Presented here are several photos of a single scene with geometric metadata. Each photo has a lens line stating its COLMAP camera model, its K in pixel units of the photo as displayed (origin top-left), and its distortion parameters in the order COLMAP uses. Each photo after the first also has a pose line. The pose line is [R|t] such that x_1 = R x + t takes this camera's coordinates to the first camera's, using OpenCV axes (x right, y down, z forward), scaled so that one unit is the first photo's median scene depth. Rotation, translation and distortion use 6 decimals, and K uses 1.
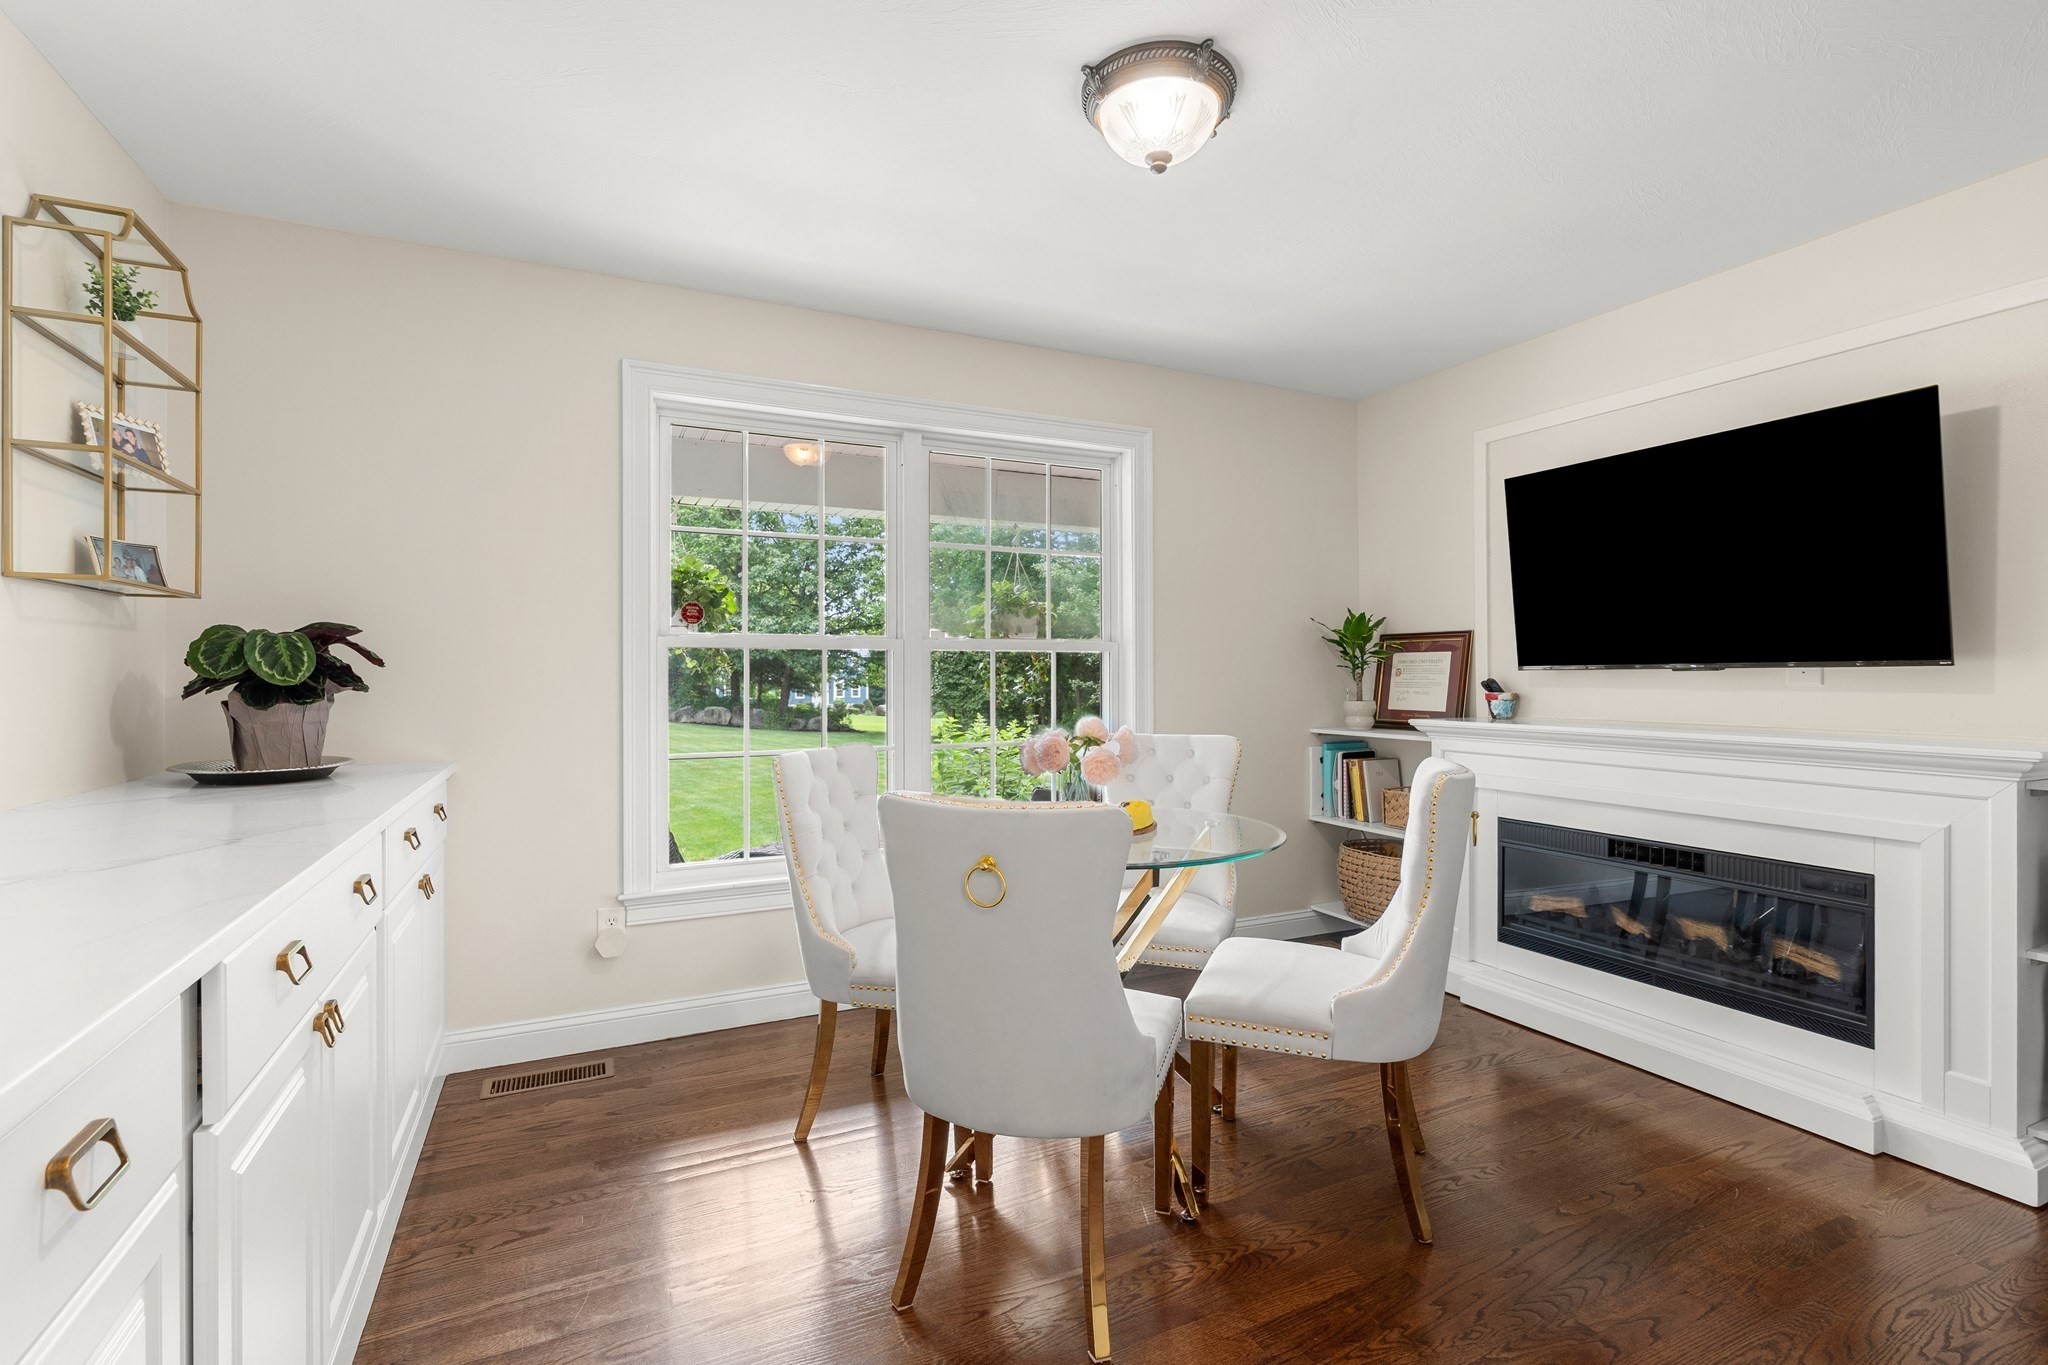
lens RADIAL K [[926.5, 0, 1012.7], [0, 926.5, 671.0], [0, 0, 1]] dist [-0.007188, 0.002813]
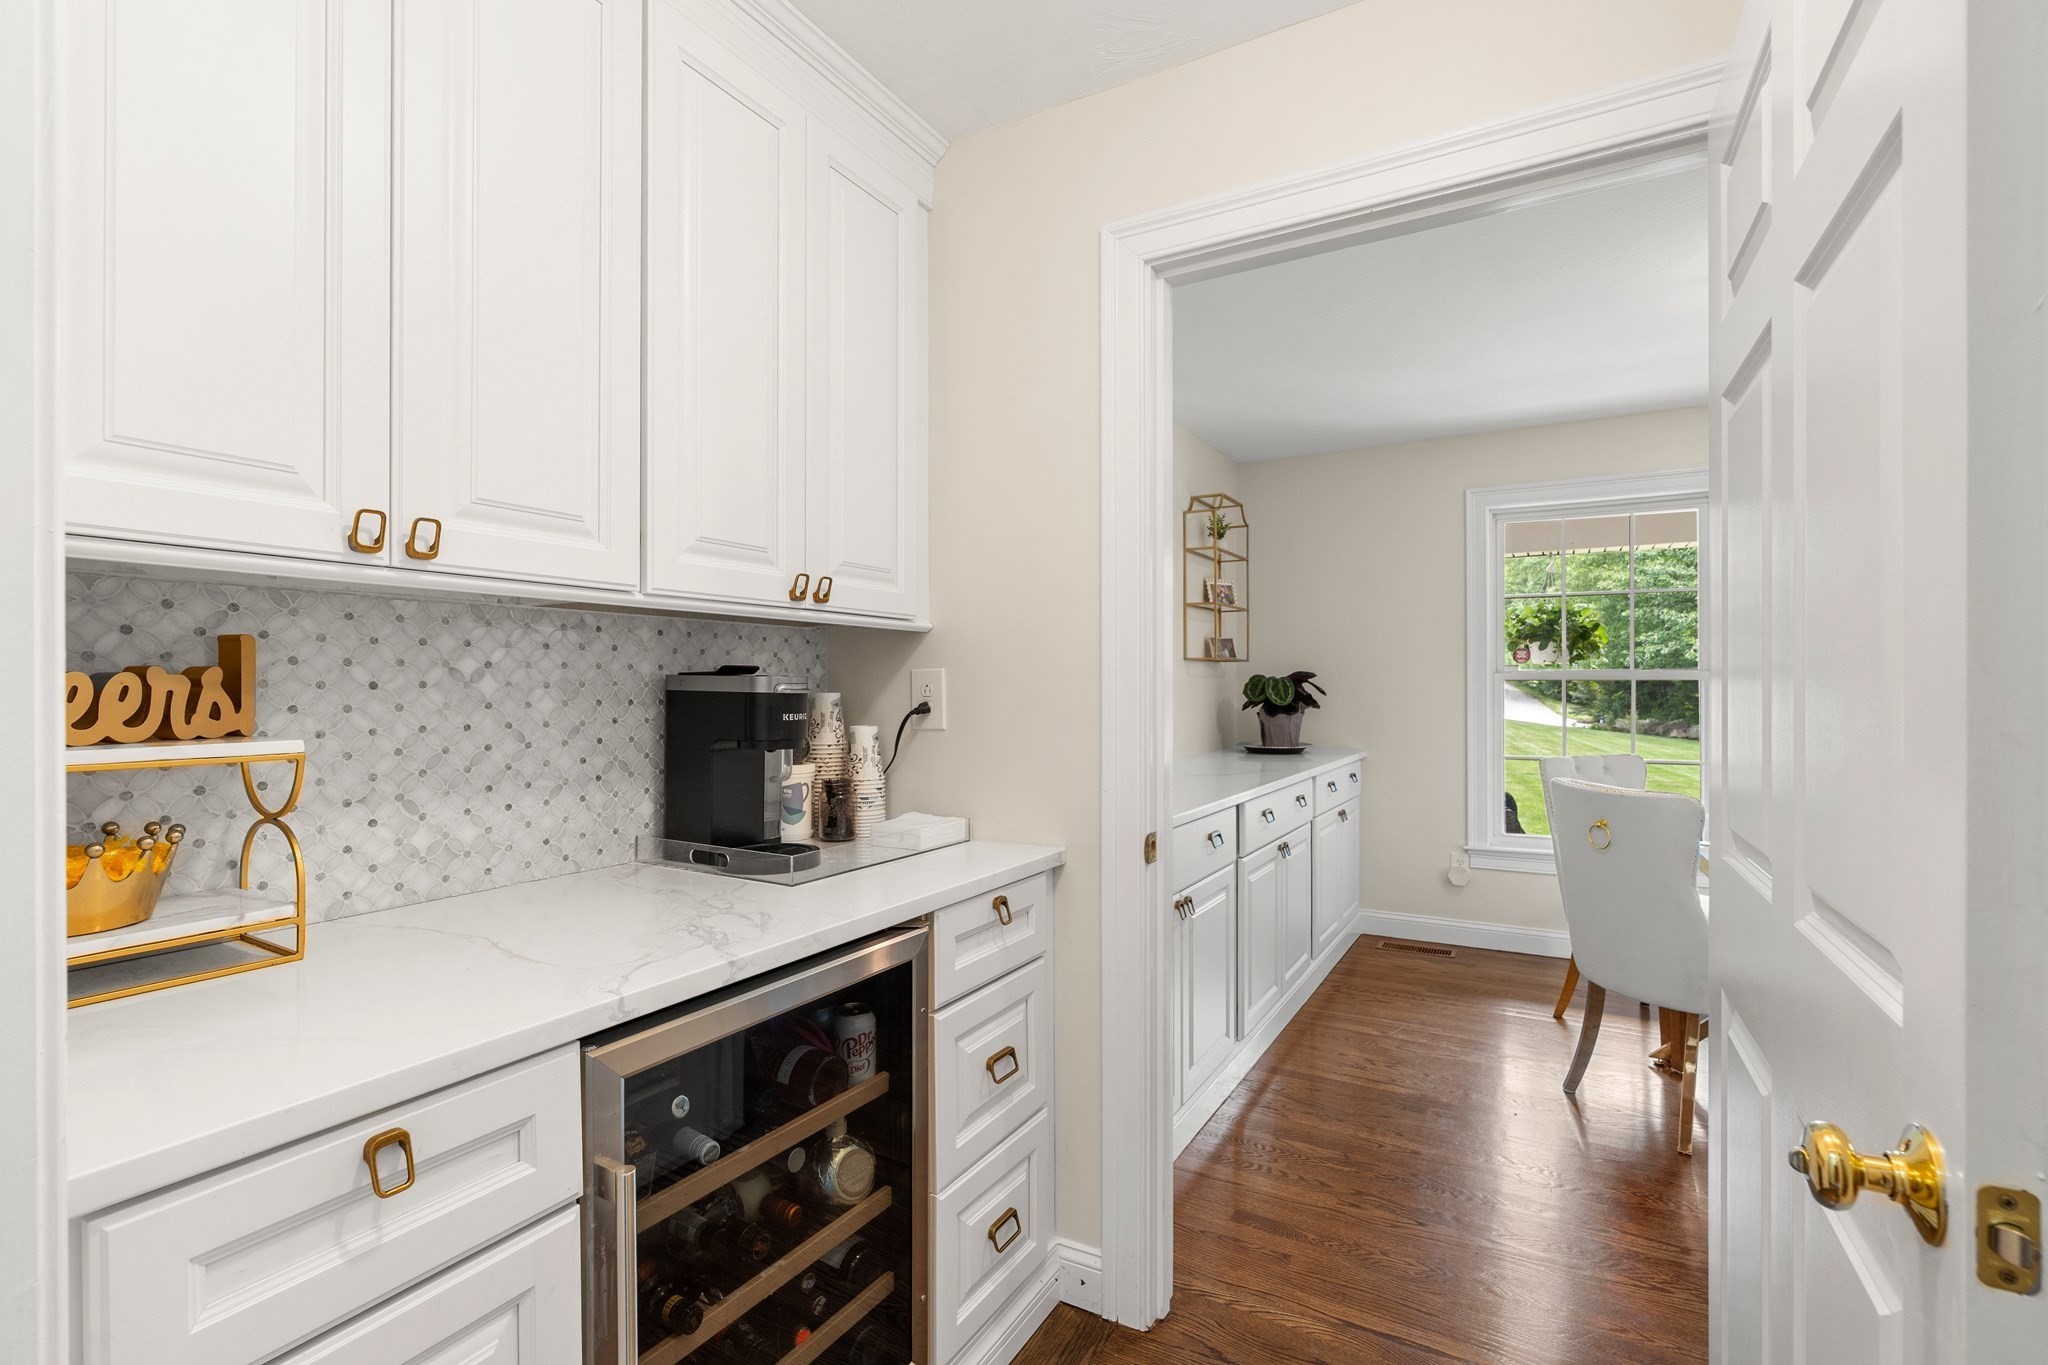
lens RADIAL K [[926.5, 0, 1019.3], [0, 926.5, 682.5], [0, 0, 1]] dist [-0.007188, 0.002813]
pose [[0.556828, 0.000022, -0.830628, 0.541860], [0.003941, 0.999989, 0.002668, -0.039989], [0.830619, -0.004759, 0.556821, -0.566216]]
